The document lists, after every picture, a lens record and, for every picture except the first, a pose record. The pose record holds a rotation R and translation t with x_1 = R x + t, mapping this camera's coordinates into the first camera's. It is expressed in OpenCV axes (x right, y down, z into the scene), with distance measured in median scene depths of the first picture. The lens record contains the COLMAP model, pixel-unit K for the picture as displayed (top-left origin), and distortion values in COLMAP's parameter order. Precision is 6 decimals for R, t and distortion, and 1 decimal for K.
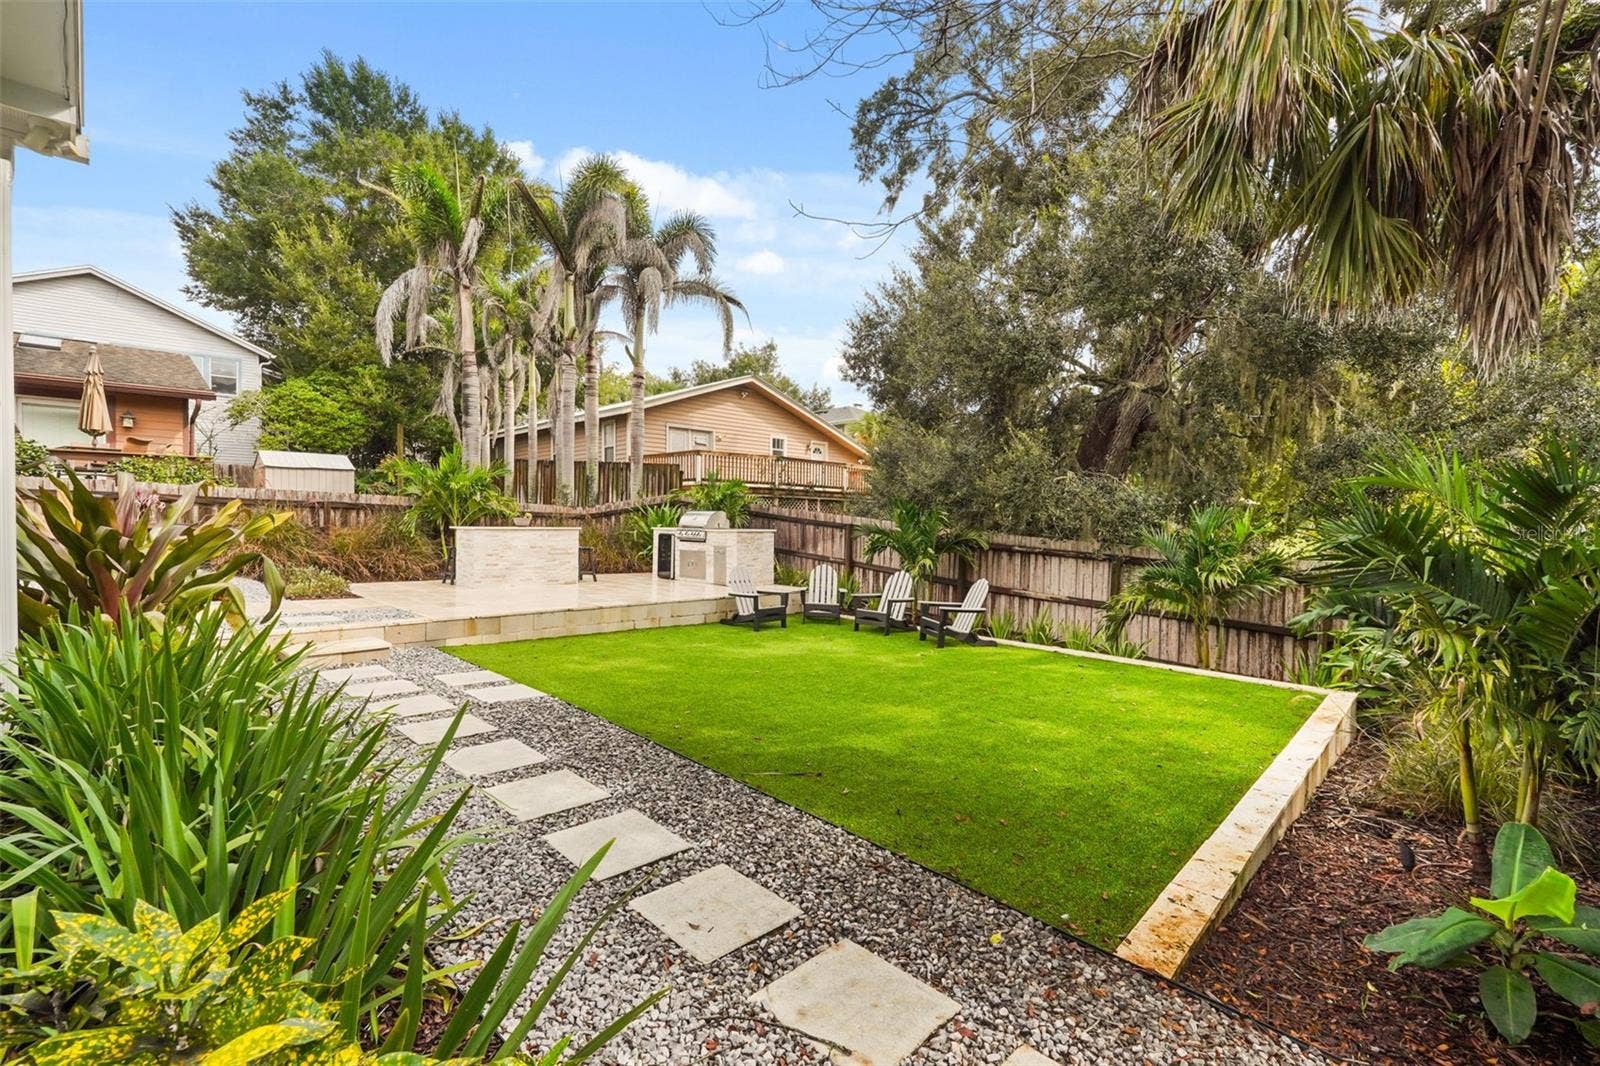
lens RADIAL K [[700.8, 0, 793.5], [0, 700.8, 530.9], [0, 0, 1]] dist [-0.004398, -0.000034]
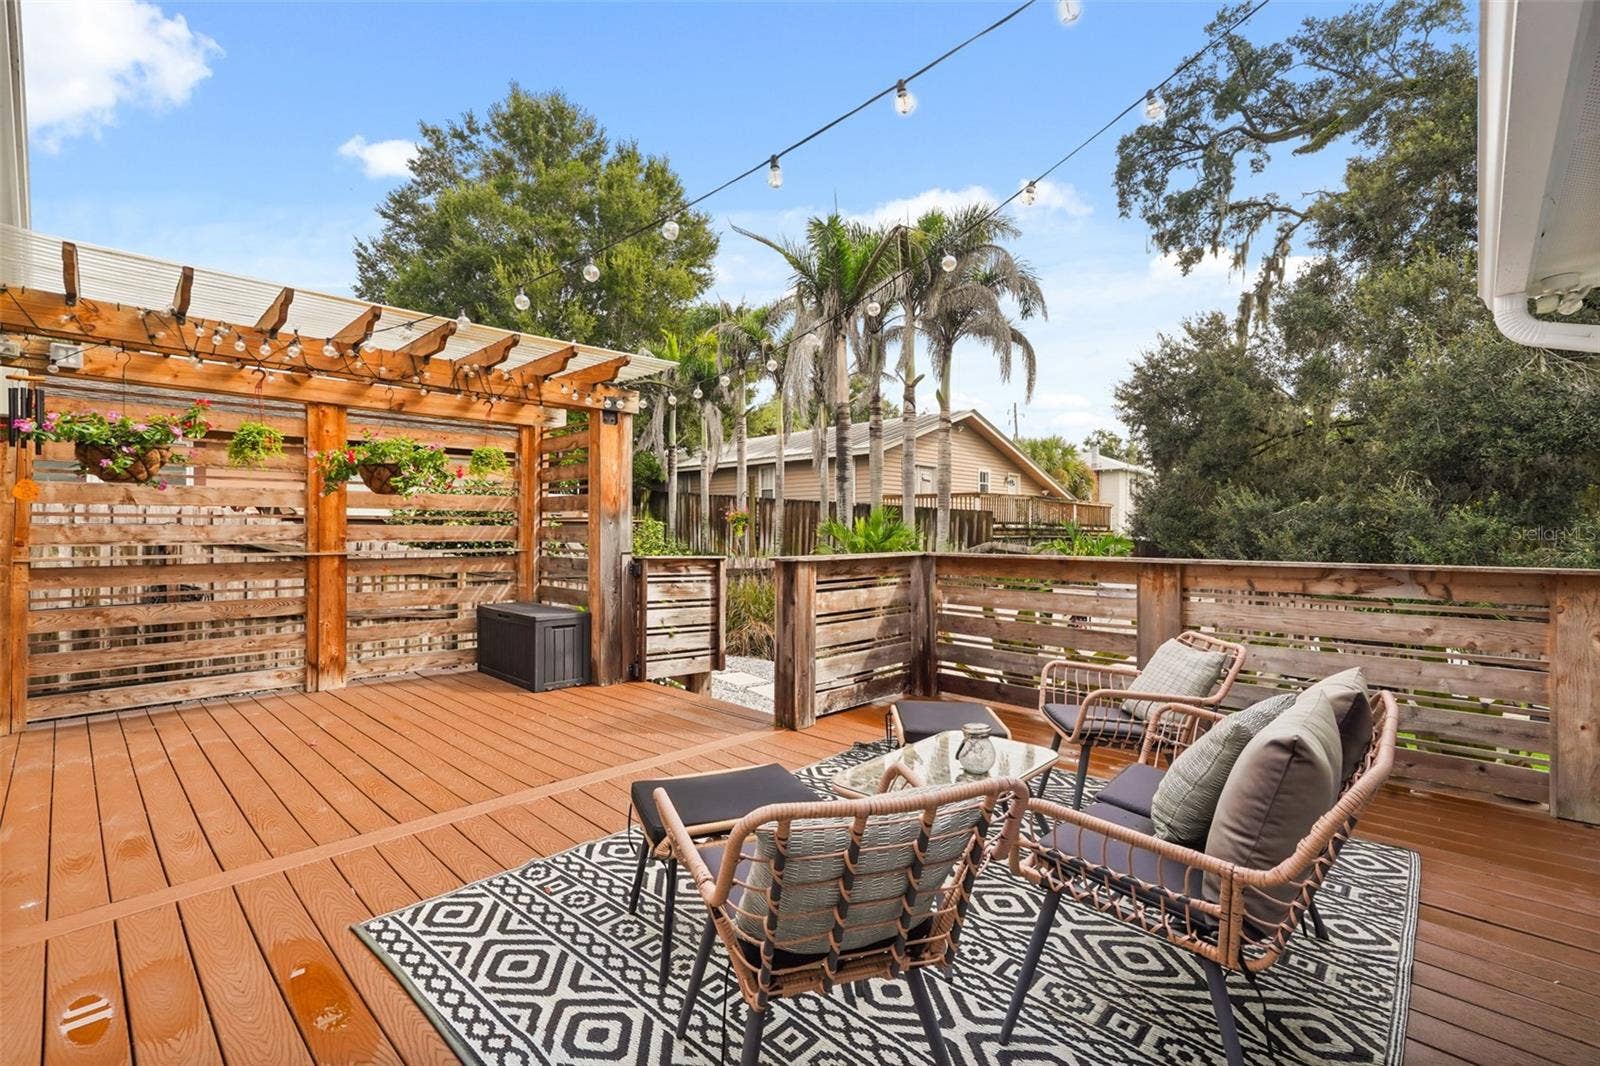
lens RADIAL K [[700.8, 0, 793.5], [0, 700.8, 530.9], [0, 0, 1]] dist [-0.004398, -0.000034]
pose [[0.999998, -0.001541, -0.000853, -0.393054], [0.001529, 0.999893, -0.014515, -0.048475], [0.000875, 0.014514, 0.999894, 0.024072]]
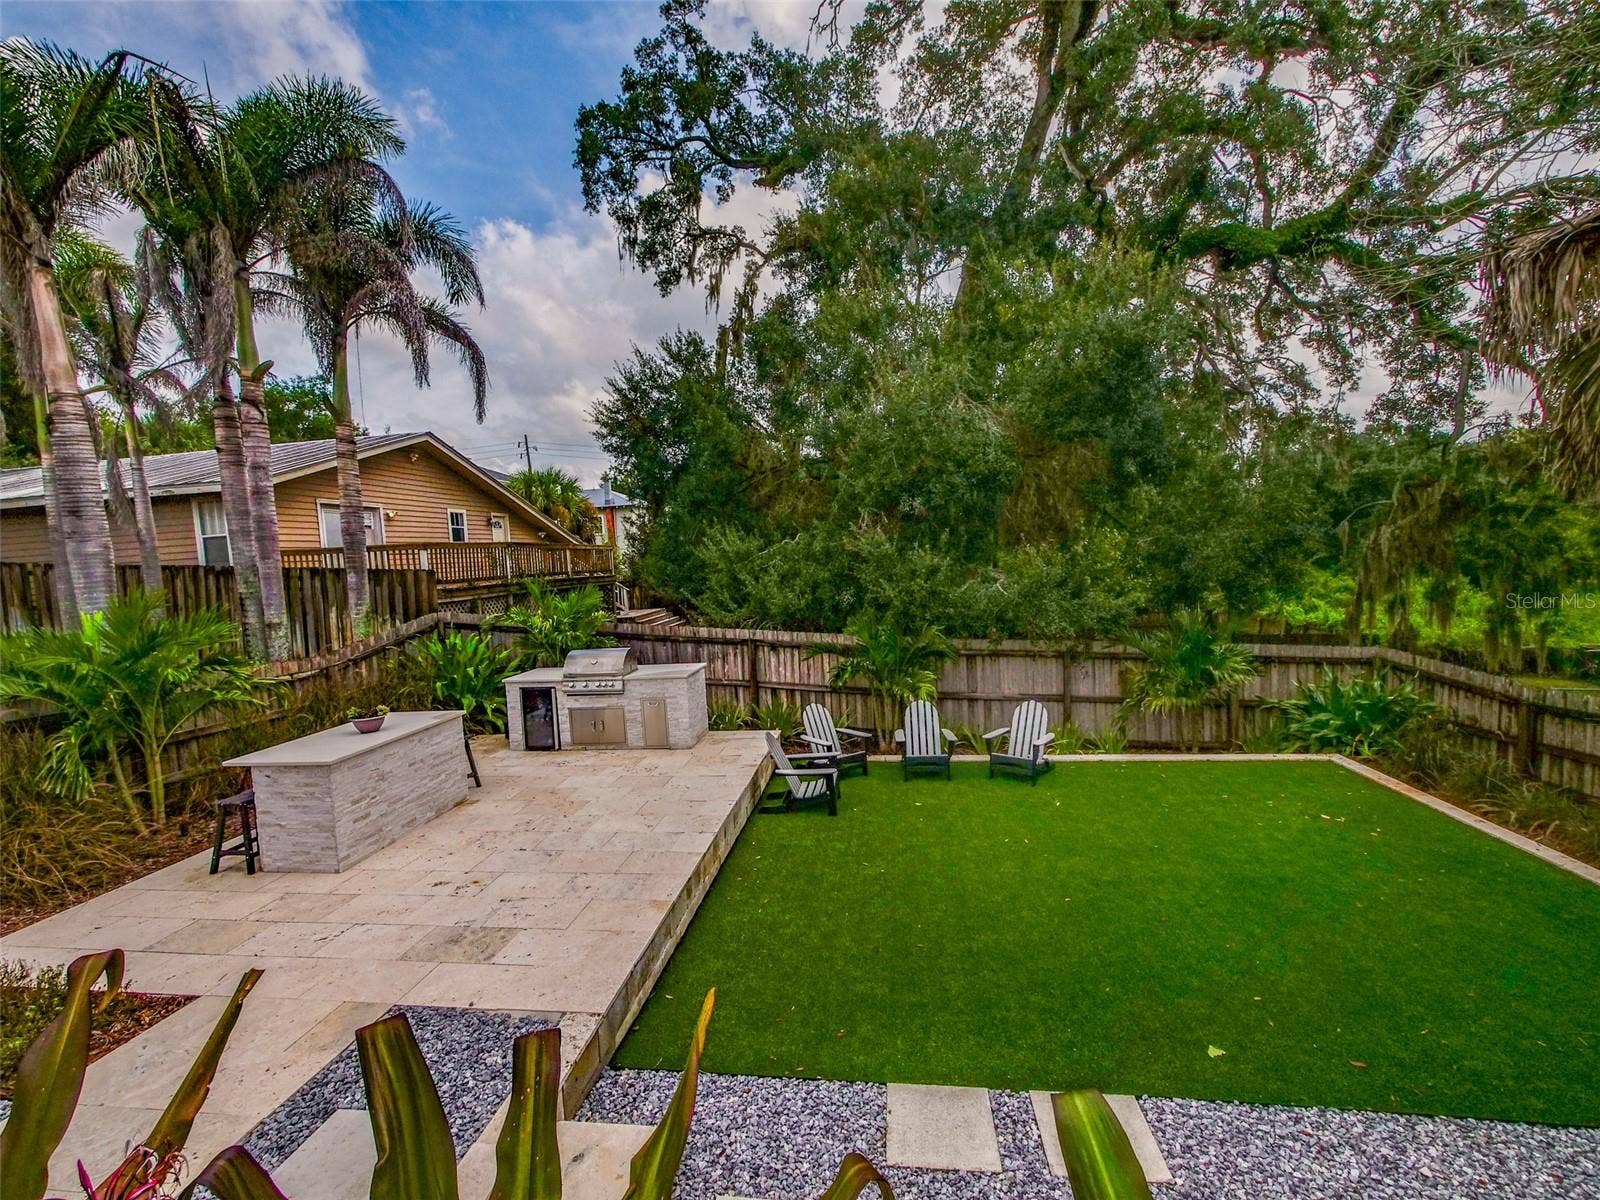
lens RADIAL K [[700.9, 0, 795.8], [0, 700.9, 605.8], [0, 0, 1]] dist [-0.045632, -0.000157]
pose [[0.796205, -0.095173, 0.597494, -0.262158], [0.071049, 0.995425, 0.063881, -0.069549], [-0.600840, -0.008411, 0.799325, 0.206241]]
